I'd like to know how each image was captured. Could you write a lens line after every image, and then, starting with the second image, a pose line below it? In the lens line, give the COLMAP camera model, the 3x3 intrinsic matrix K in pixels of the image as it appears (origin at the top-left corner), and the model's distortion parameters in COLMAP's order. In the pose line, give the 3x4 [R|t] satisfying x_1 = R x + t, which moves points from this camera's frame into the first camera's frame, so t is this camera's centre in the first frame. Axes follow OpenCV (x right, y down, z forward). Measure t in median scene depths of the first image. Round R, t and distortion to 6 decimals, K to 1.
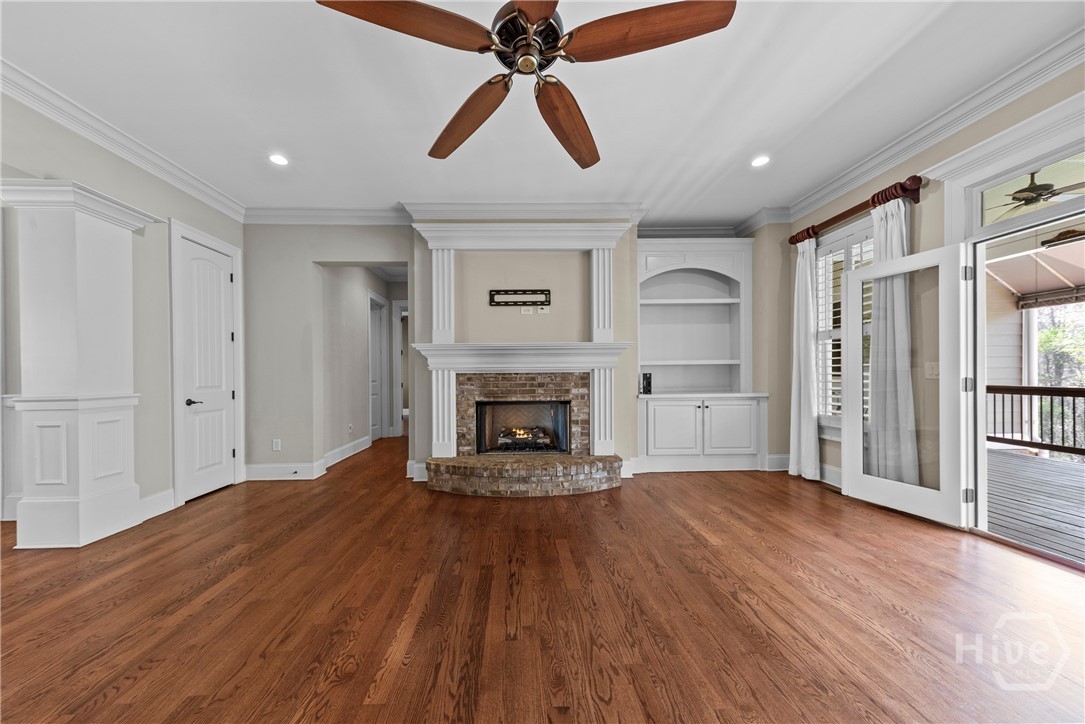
lens RADIAL K [[381.9, 0, 523.9], [0, 381.9, 379.4], [0, 0, 1]] dist [0.001382, 0.000000]
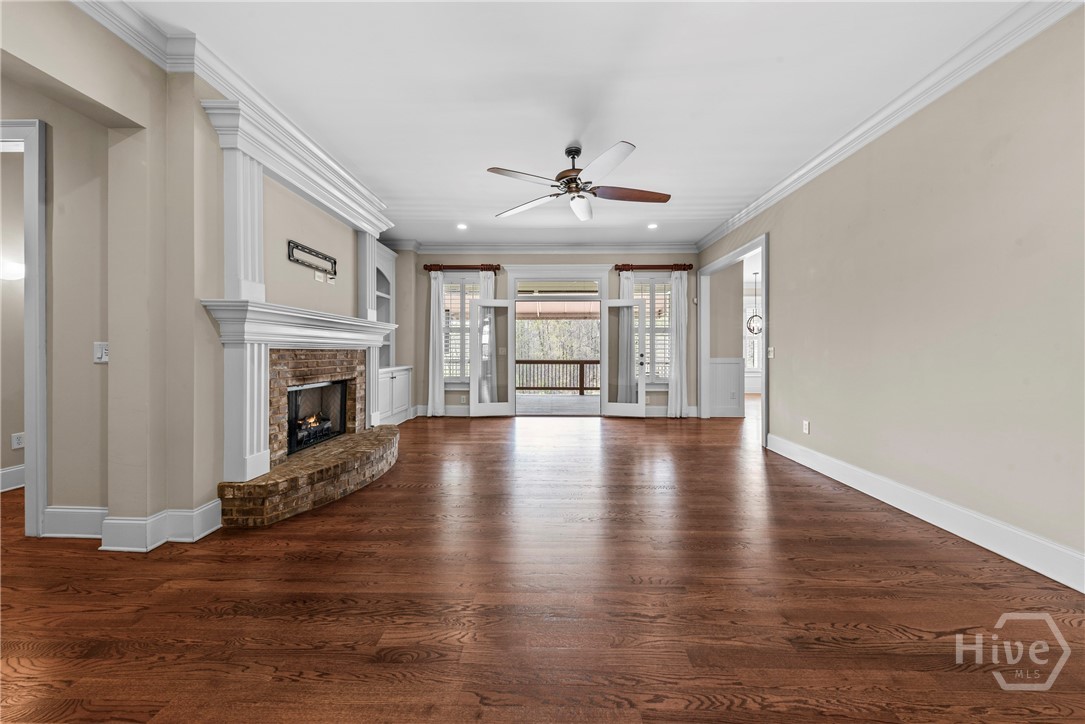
lens RADIAL K [[381.9, 0, 541.5], [0, 381.9, 352.7], [0, 0, 1]] dist [0.001382, 0.000000]
pose [[0.034805, 0.005836, 0.999377, -0.851671], [0.008545, 0.999945, -0.006137, -0.000055], [-0.999358, 0.008754, 0.034753, 0.483301]]
